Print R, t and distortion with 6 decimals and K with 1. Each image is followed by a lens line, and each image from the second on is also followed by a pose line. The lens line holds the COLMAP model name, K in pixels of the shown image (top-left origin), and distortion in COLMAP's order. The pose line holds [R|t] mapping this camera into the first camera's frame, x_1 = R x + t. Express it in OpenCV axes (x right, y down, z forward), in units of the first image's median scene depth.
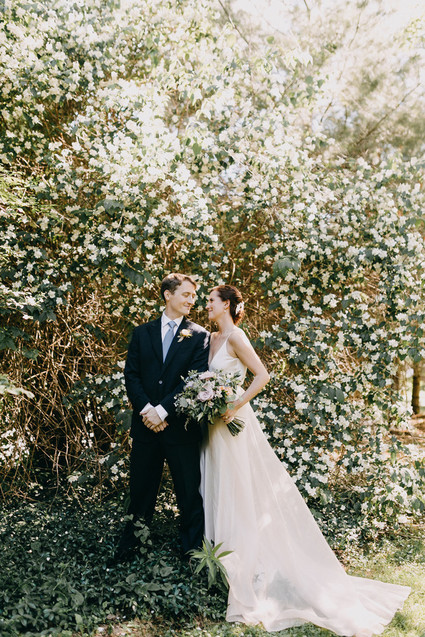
lens RADIAL K [[572.5, 0, 212.5], [0, 572.5, 318.5], [0, 0, 1]] dist [0.000827, 0.000278]
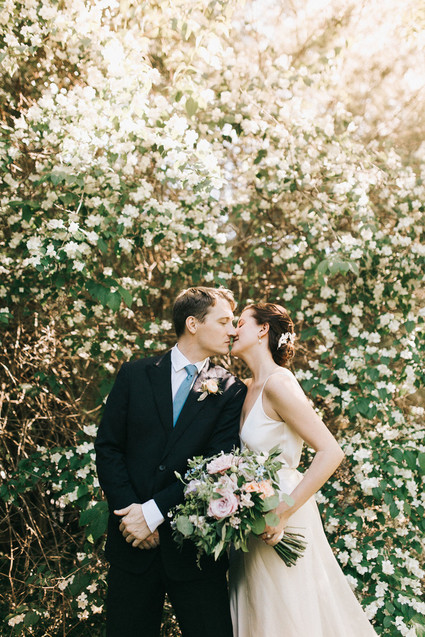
lens RADIAL K [[572.5, 0, 212.5], [0, 572.5, 318.5], [0, 0, 1]] dist [0.000827, 0.000278]
pose [[0.998546, -0.039650, 0.036517, -0.037055], [0.042061, 0.996811, -0.067819, 0.002520], [-0.033711, 0.069256, 0.997029, 0.329652]]
